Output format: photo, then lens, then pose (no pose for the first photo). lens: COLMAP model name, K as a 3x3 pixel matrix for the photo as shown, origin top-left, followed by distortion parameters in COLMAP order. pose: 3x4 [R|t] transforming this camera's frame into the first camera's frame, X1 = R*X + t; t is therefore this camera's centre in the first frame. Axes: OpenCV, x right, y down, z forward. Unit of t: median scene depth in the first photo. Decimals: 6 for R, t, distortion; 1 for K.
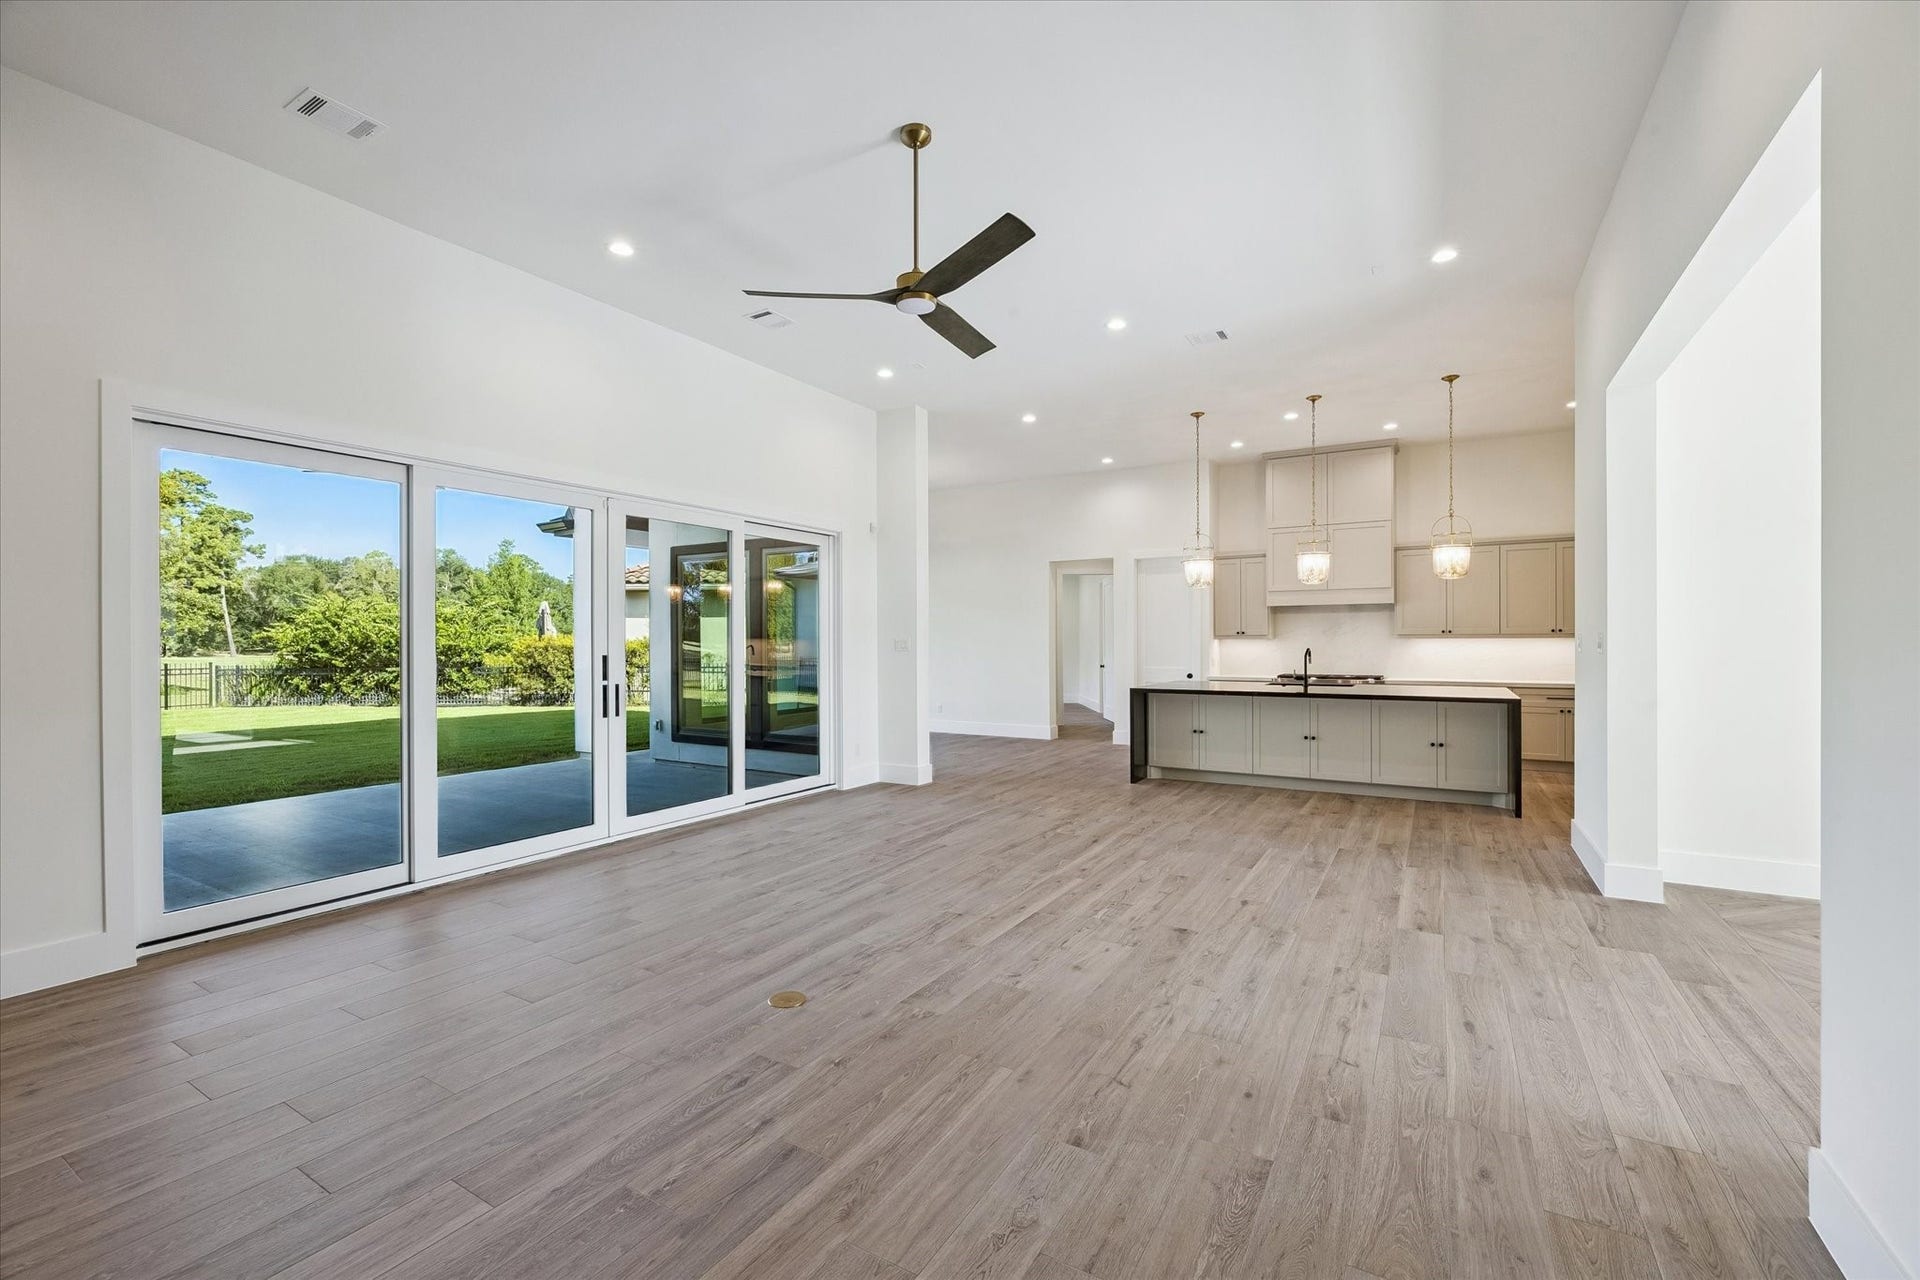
lens RADIAL K [[799.2, 0, 972.7], [0, 799.2, 643.1], [0, 0, 1]] dist [-0.011687, -0.000445]
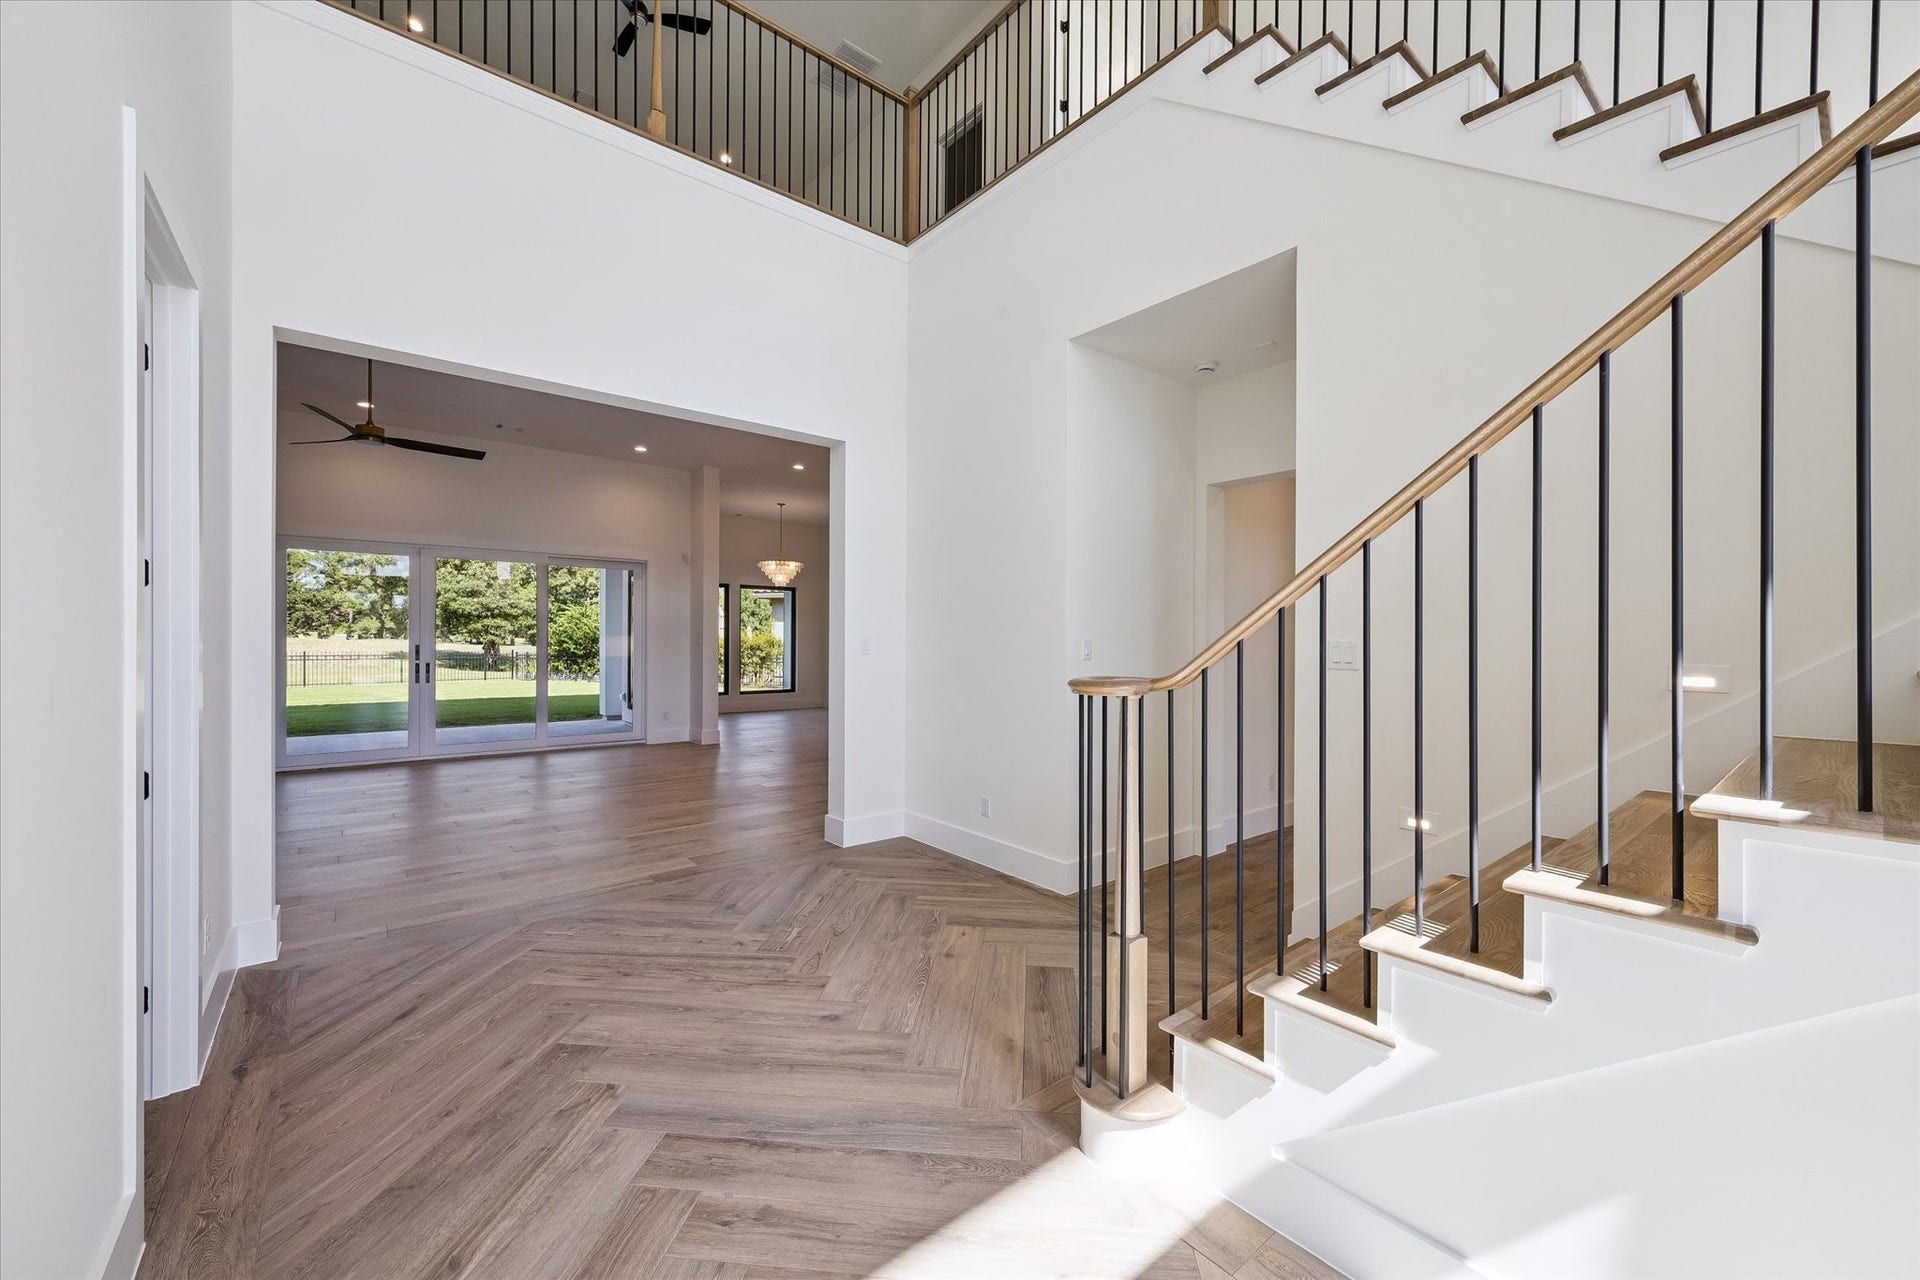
lens RADIAL K [[753.1, 0, 963.1], [0, 753.1, 647.3], [0, 0, 1]] dist [0.000166, 0.000022]
pose [[0.936396, 0.012292, -0.350730, 1.460314], [-0.009931, 0.999914, 0.008530, -0.004998], [0.350805, -0.004504, 0.936438, -0.061470]]
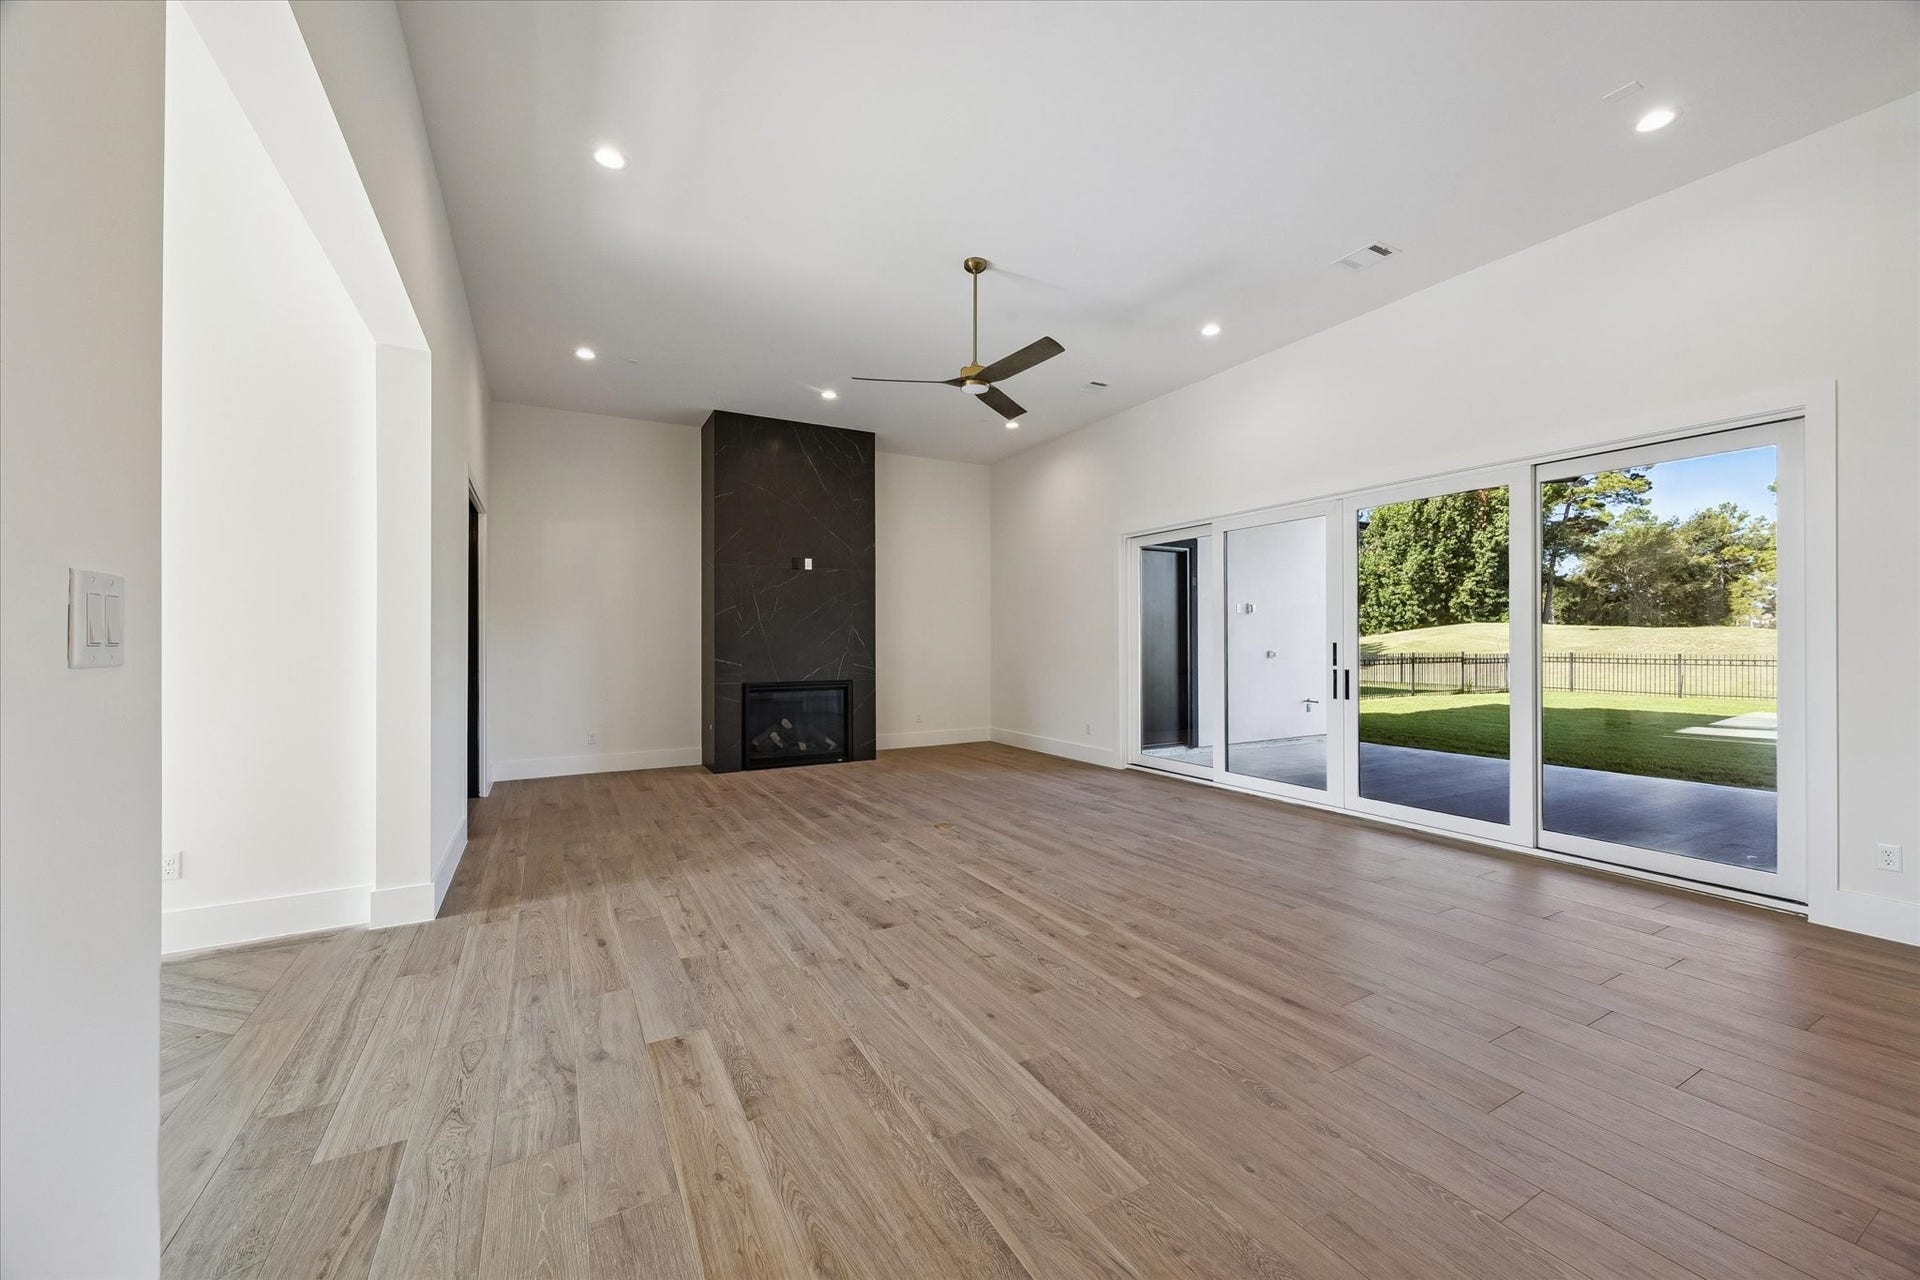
lens RADIAL K [[735.1, 0, 962.9], [0, 735.1, 644.4], [0, 0, 1]] dist [0.000479, 0.000134]
pose [[-0.505737, 0.008398, -0.862647, 0.897806], [0.005341, 0.999964, 0.006604, 0.010135], [0.862671, -0.001268, -0.505764, 1.399062]]
